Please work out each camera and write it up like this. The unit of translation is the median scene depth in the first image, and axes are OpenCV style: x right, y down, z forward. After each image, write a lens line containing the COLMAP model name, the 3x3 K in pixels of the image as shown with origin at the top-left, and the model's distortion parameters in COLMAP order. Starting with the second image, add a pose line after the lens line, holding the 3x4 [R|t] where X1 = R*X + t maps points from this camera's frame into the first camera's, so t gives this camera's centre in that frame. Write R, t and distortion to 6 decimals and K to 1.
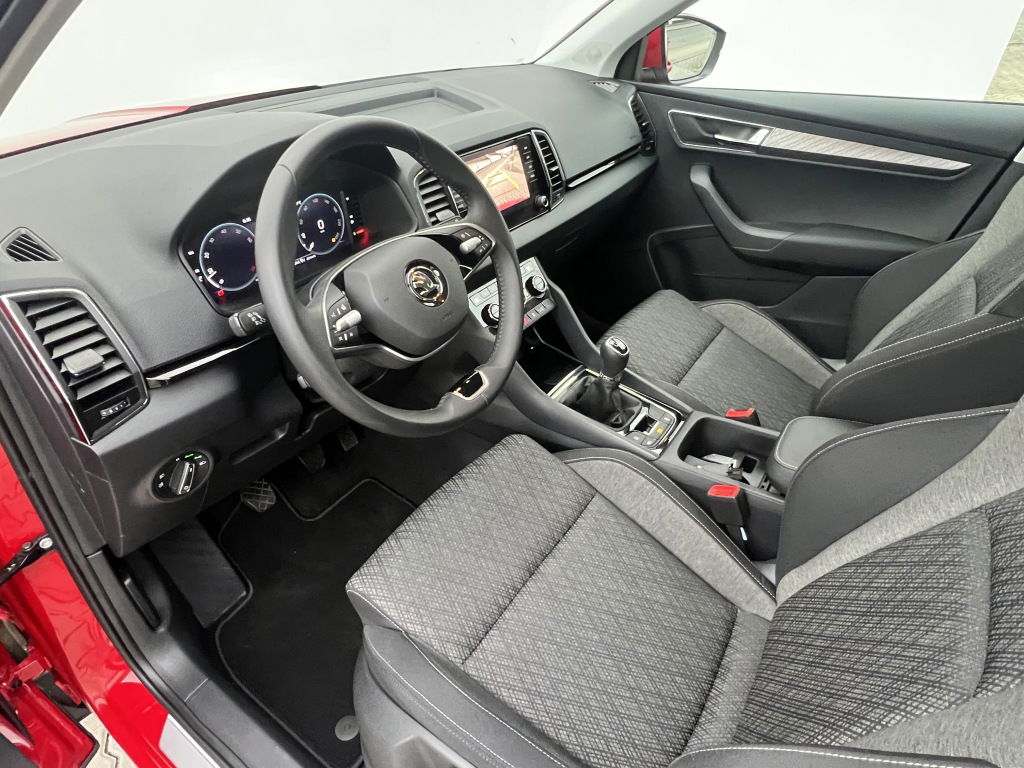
lens RADIAL K [[601.3, 0, 501.0], [0, 601.3, 387.6], [0, 0, 1]] dist [-0.007172, 0.000468]
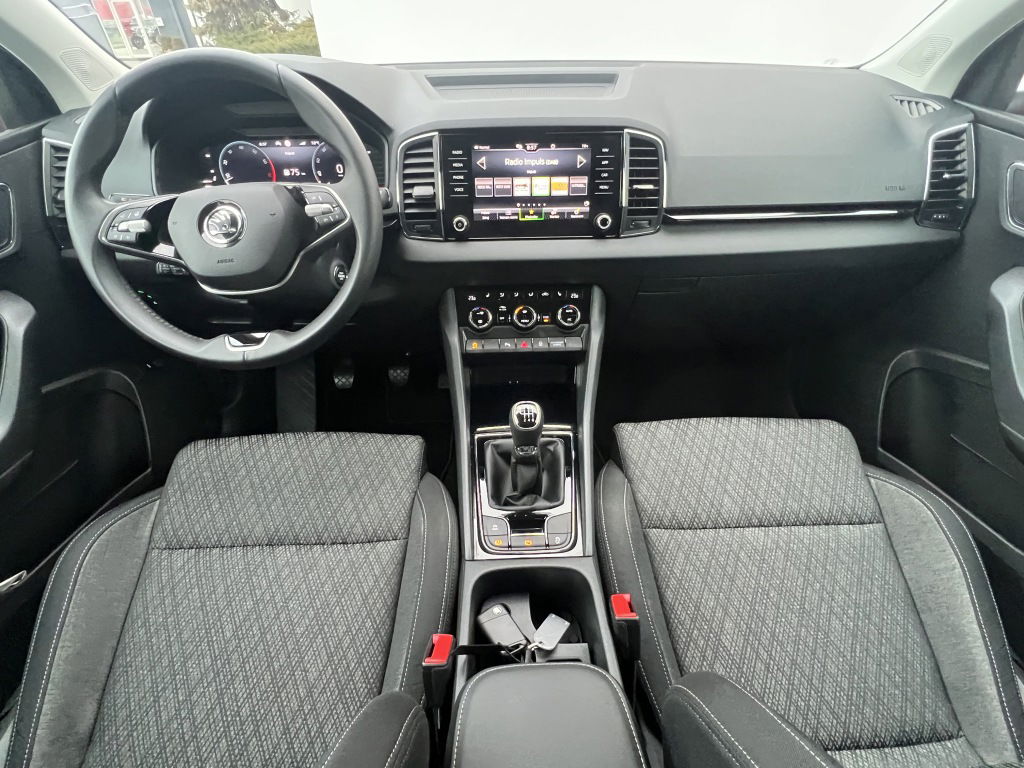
lens RADIAL K [[496.3, 0, 508.5], [0, 496.3, 384.2], [0, 0, 1]] dist [-0.005514, 0.000340]
pose [[0.595571, 0.485545, -0.639955, 0.640853], [-0.450101, 0.861557, 0.234794, -0.273959], [0.665360, 0.148208, 0.731662, 0.575252]]
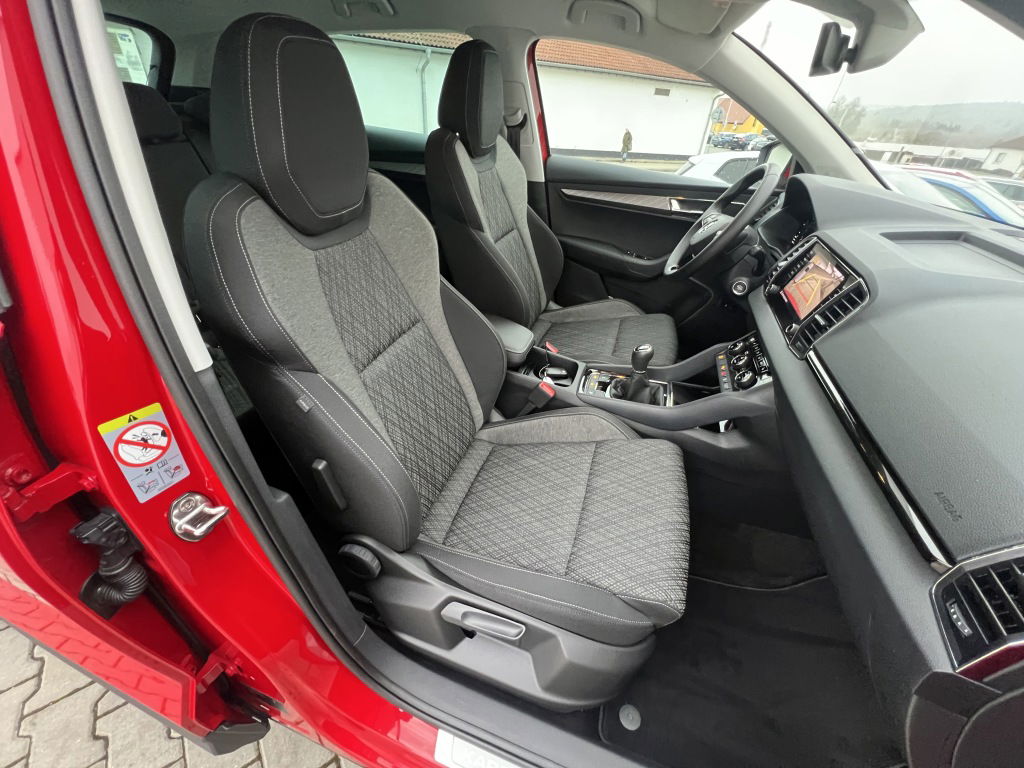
lens RADIAL K [[409.5, 0, 504.7], [0, 409.5, 381.6], [0, 0, 1]] dist [-0.008541, 0.000312]
pose [[-0.961789, 0.102838, -0.253745, 0.865306], [-0.203899, 0.349474, 0.914491, -0.978941], [0.182721, 0.931285, -0.315152, 1.484123]]
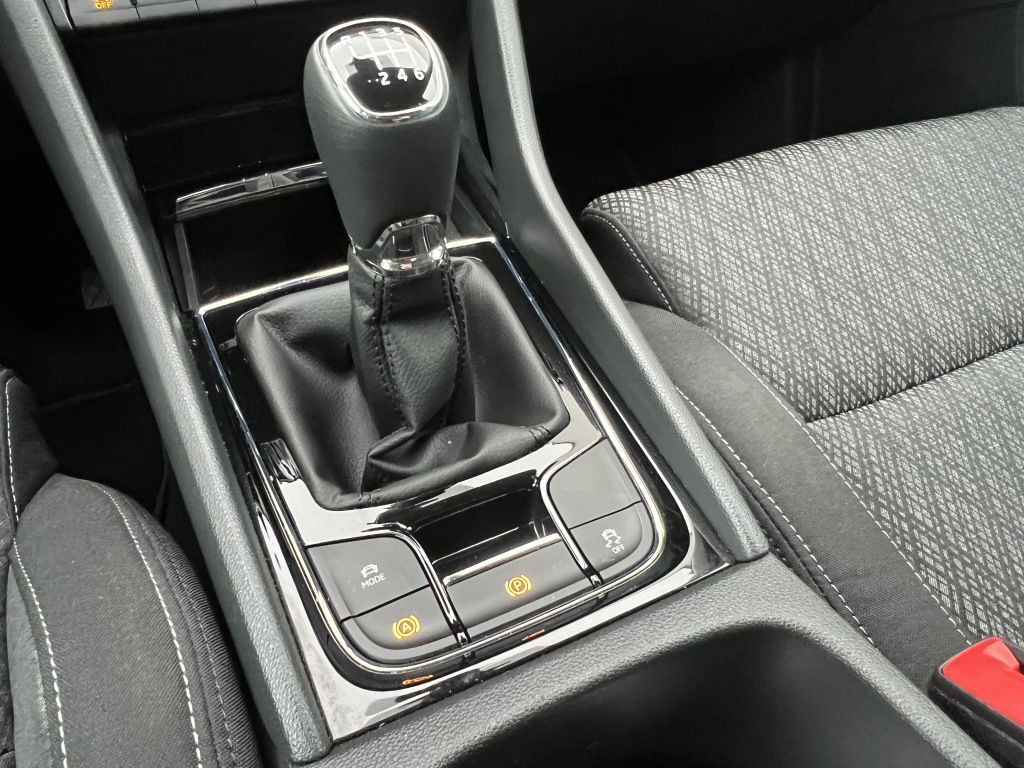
lens RADIAL K [[772.3, 0, 497.5], [0, 772.3, 381.7], [0, 0, 1]] dist [-0.008072, -0.000833]
pose [[0.860247, 0.326555, -0.391582, 0.396743], [-0.272720, 0.943592, 0.187772, -0.049169], [0.430812, -0.054738, 0.900780, 0.890058]]
